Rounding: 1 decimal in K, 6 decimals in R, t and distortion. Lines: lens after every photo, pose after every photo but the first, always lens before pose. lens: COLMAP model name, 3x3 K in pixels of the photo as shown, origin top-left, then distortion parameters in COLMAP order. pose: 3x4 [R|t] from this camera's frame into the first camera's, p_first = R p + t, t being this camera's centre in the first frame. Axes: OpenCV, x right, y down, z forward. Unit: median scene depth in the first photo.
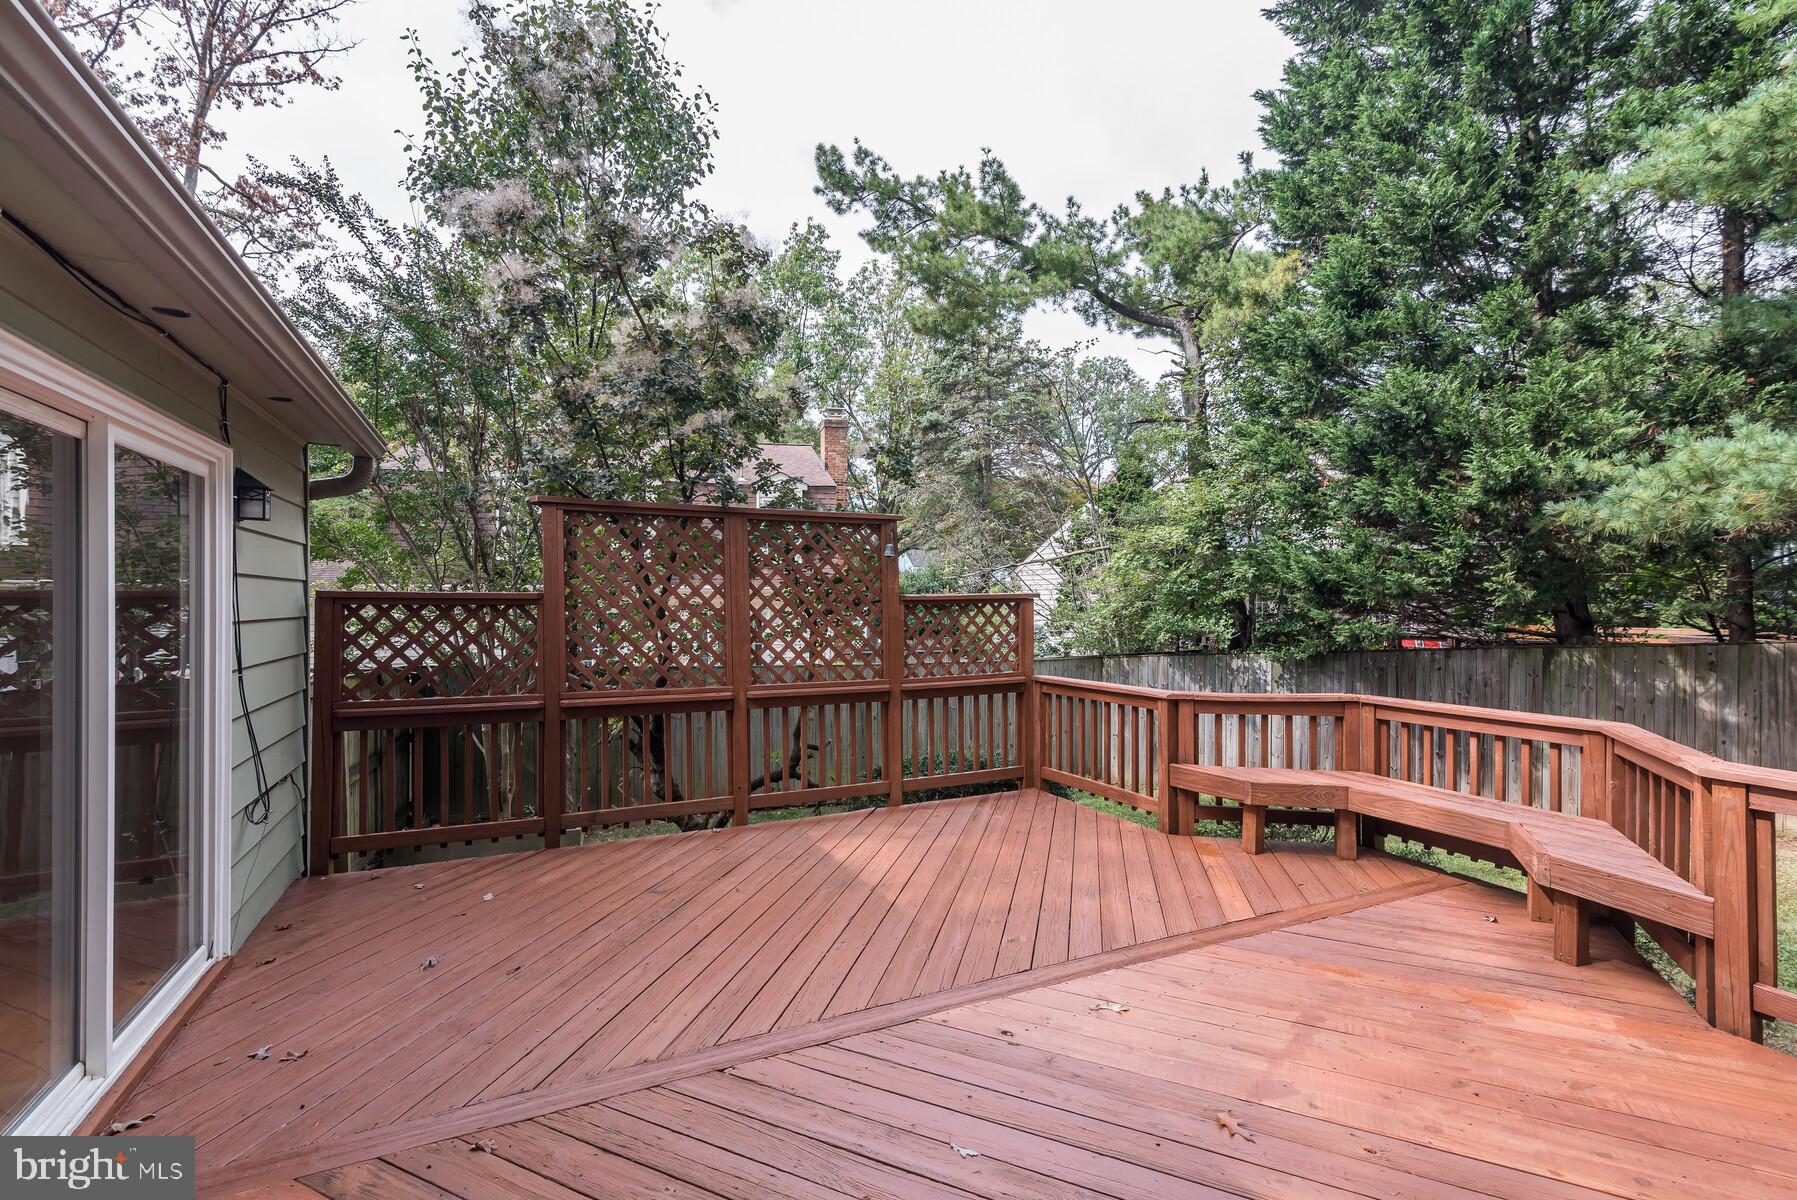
lens RADIAL K [[810.4, 0, 898.5], [0, 810.4, 600.0], [0, 0, 1]] dist [0.015682, -0.000502]
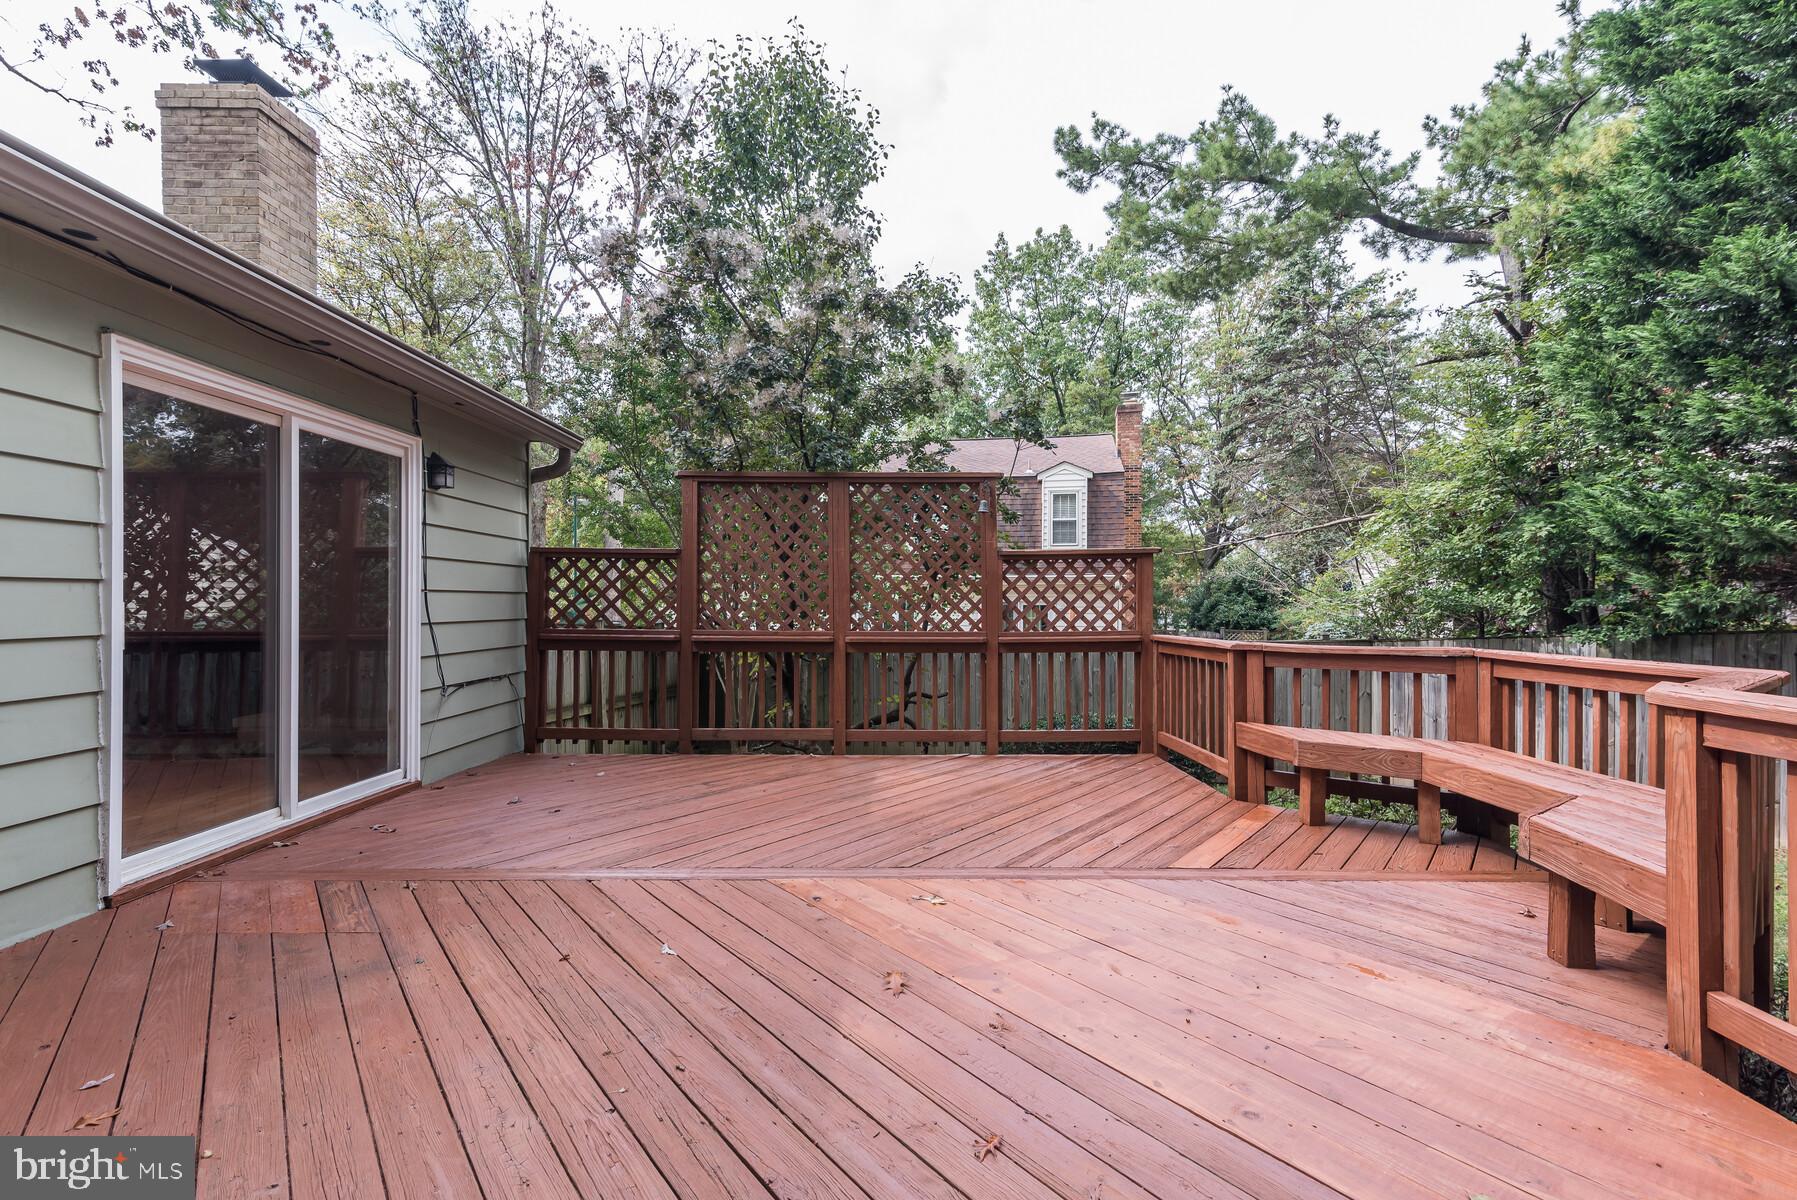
lens RADIAL K [[802.2, 0, 898.5], [0, 802.2, 600.0], [0, 0, 1]] dist [0.015618, -0.000935]
pose [[0.903786, 0.001291, -0.427982, 0.229058], [-0.002315, 0.999996, -0.001872, 0.041974], [0.427977, 0.002683, 0.903785, 0.019596]]
